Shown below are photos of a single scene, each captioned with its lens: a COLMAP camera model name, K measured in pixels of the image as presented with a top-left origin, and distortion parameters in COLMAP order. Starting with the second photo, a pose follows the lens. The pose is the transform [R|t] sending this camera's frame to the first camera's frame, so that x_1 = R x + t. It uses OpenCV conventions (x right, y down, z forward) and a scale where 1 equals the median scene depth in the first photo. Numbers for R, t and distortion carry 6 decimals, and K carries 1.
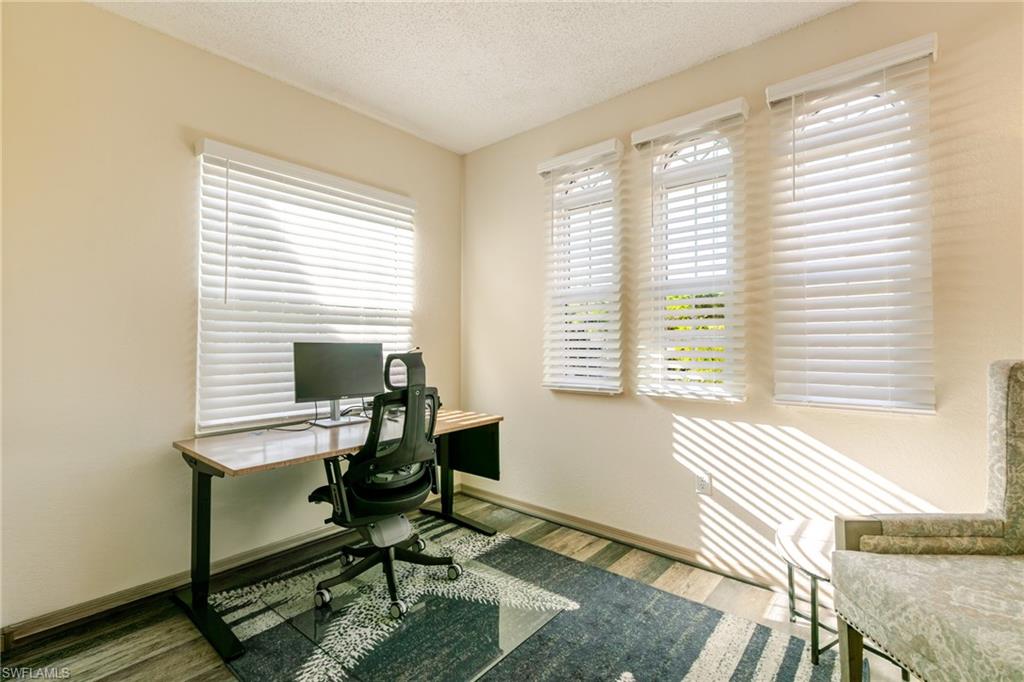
lens RADIAL K [[469.8, 0, 513.4], [0, 469.8, 333.9], [0, 0, 1]] dist [0.008962, -0.000154]
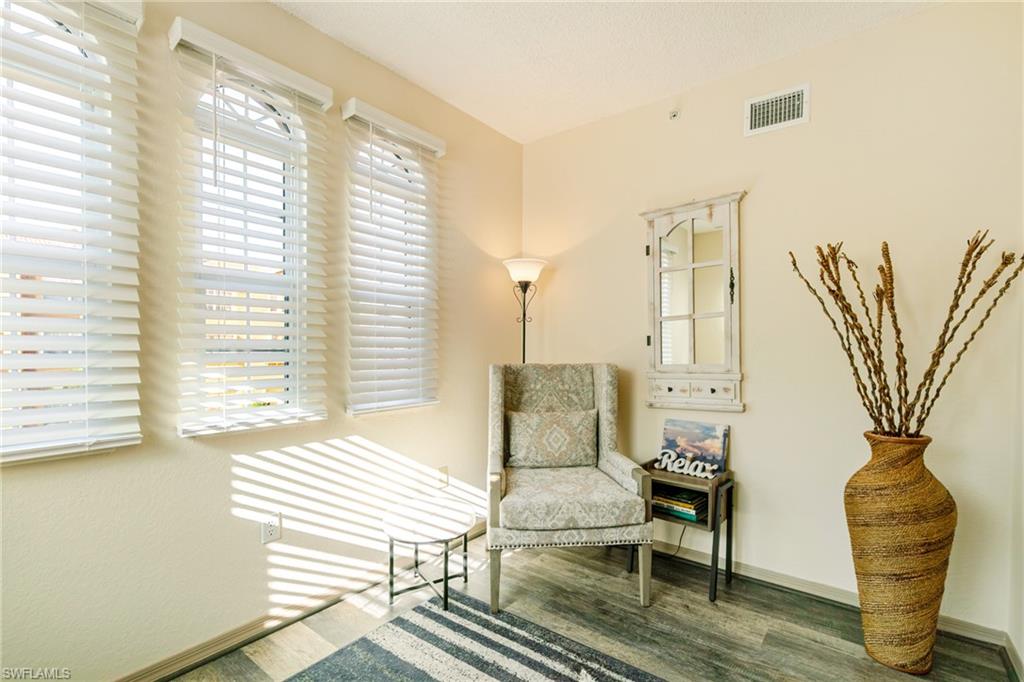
lens RADIAL K [[469.8, 0, 526.7], [0, 469.8, 364.1], [0, 0, 1]] dist [0.008962, -0.000154]
pose [[-0.073032, -0.025848, 0.996995, -0.448475], [-0.015692, 0.999570, 0.024765, 0.005993], [-0.997206, -0.013836, -0.073406, 0.648570]]
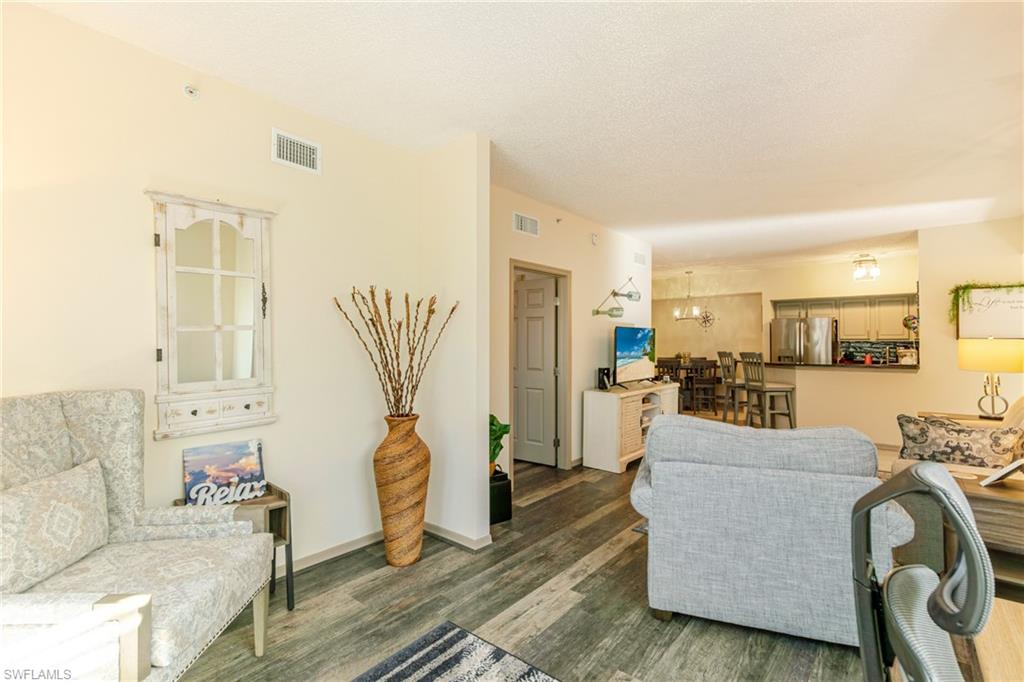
lens RADIAL K [[469.8, 0, 513.3], [0, 469.8, 346.9], [0, 0, 1]] dist [0.008962, -0.000154]
pose [[-0.999577, 0.003795, -0.028823, 0.051539], [0.004001, 0.999967, -0.007112, -0.036360], [0.028795, -0.007224, -0.999559, 1.221310]]
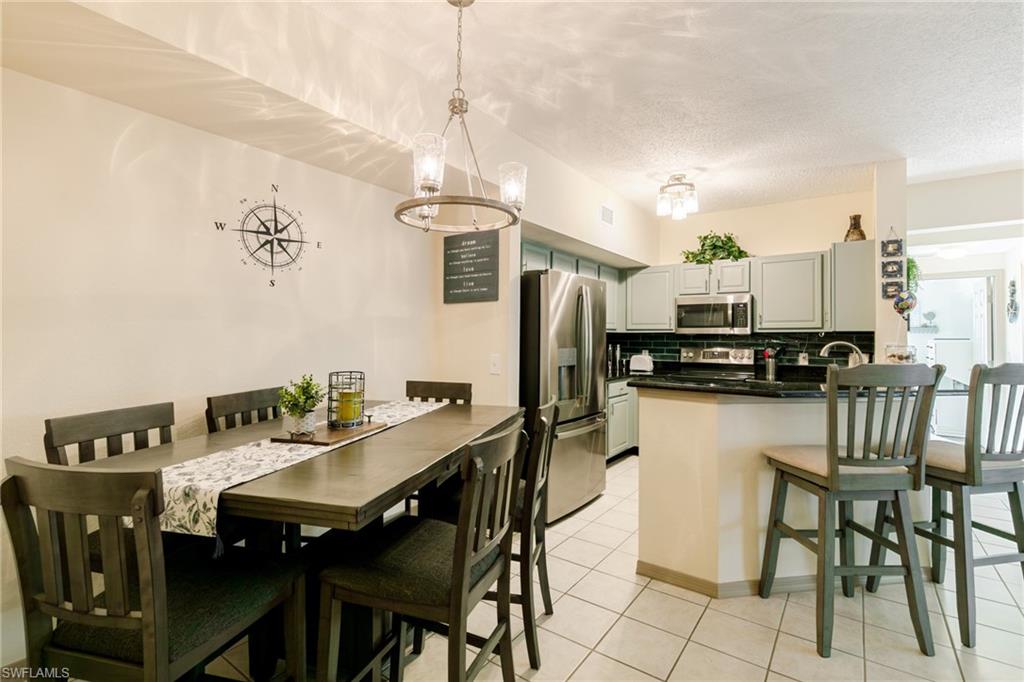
lens RADIAL K [[469.8, 0, 519.6], [0, 469.8, 334.4], [0, 0, 1]] dist [0.008962, -0.000154]
pose [[0.108885, -0.000959, -0.994054, -0.680215], [0.011462, 0.999934, 0.000291, -0.081640], [0.993988, -0.011425, 0.108889, -2.505864]]
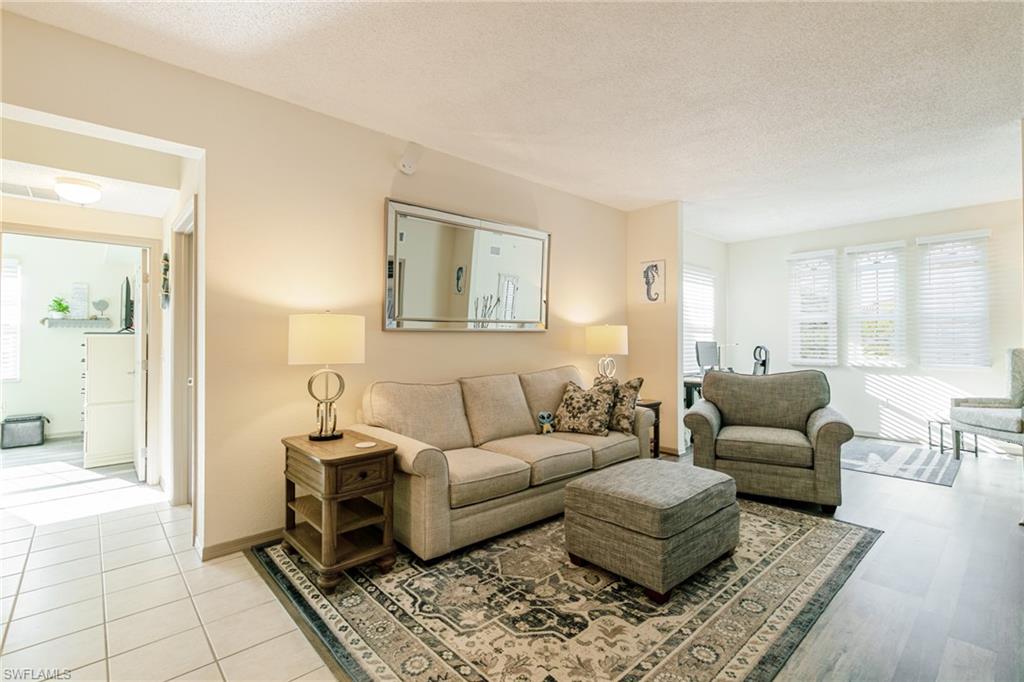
lens RADIAL K [[469.8, 0, 514.2], [0, 469.8, 335.5], [0, 0, 1]] dist [0.008962, -0.000154]
pose [[0.994520, 0.000166, -0.104547, -1.205546], [0.000387, 0.999986, 0.005264, -0.026922], [0.104546, -0.005276, 0.994506, -1.559536]]
